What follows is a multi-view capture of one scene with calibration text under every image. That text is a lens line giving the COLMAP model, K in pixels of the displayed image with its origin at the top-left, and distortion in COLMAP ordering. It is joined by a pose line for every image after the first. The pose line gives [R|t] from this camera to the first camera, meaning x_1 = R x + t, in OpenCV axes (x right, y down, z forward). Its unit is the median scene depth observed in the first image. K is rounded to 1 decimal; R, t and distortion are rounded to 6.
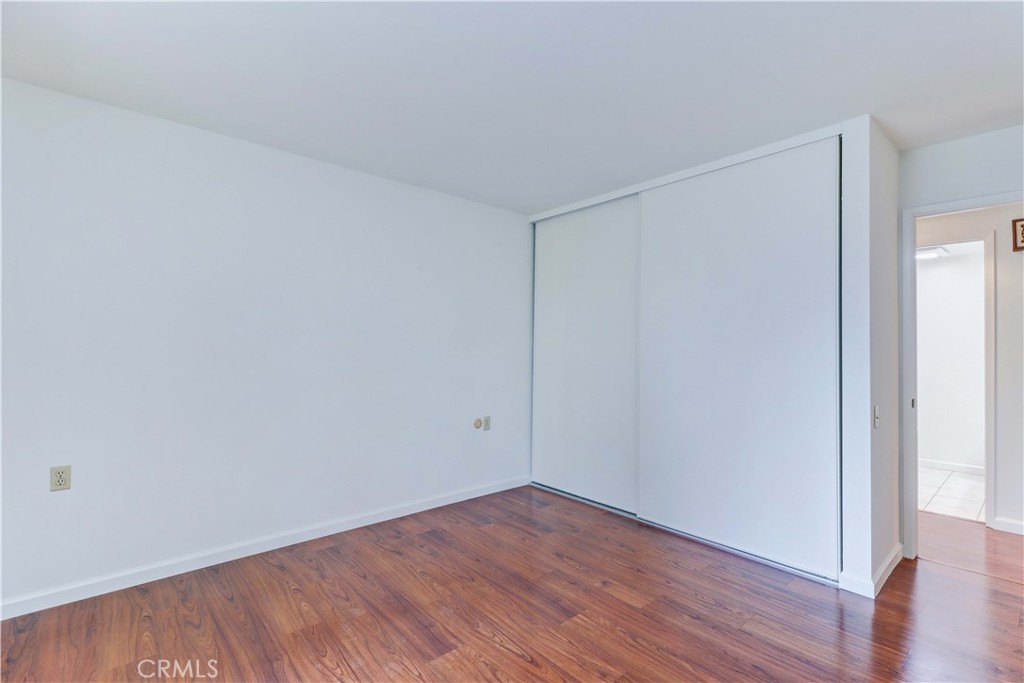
lens RADIAL K [[474.4, 0, 517.0], [0, 474.4, 344.1], [0, 0, 1]] dist [0.016521, -0.009099]
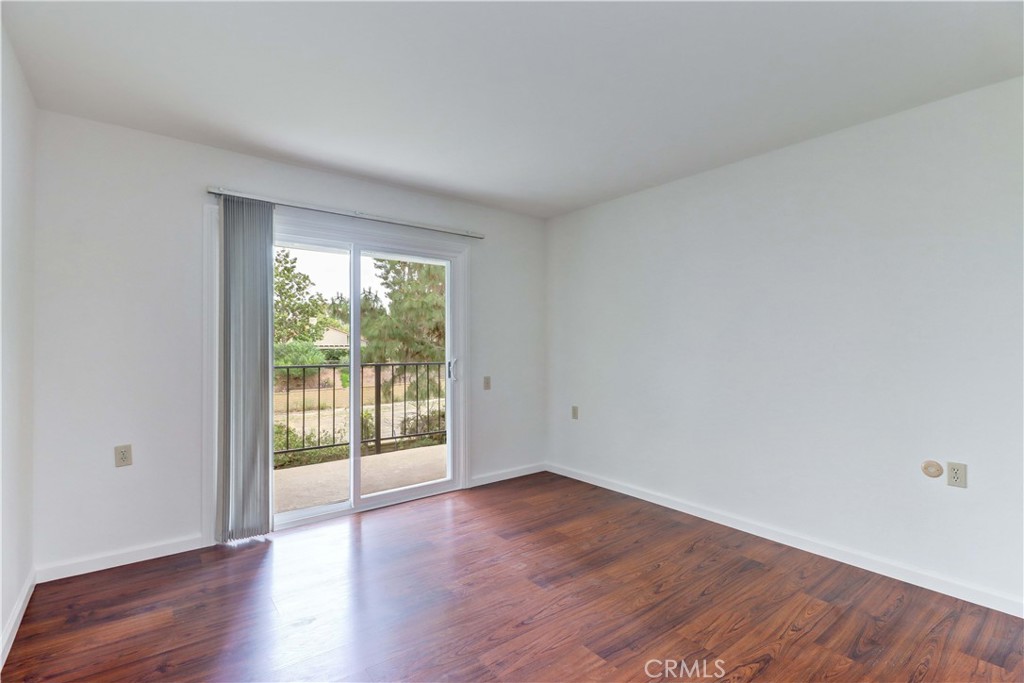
lens RADIAL K [[474.4, 0, 516.7], [0, 474.4, 341.9], [0, 0, 1]] dist [0.016521, -0.009099]
pose [[-0.057754, -0.010303, -0.998278, 0.828235], [0.003724, 0.999938, -0.010535, 0.016002], [0.998324, -0.004326, -0.057712, 0.760850]]
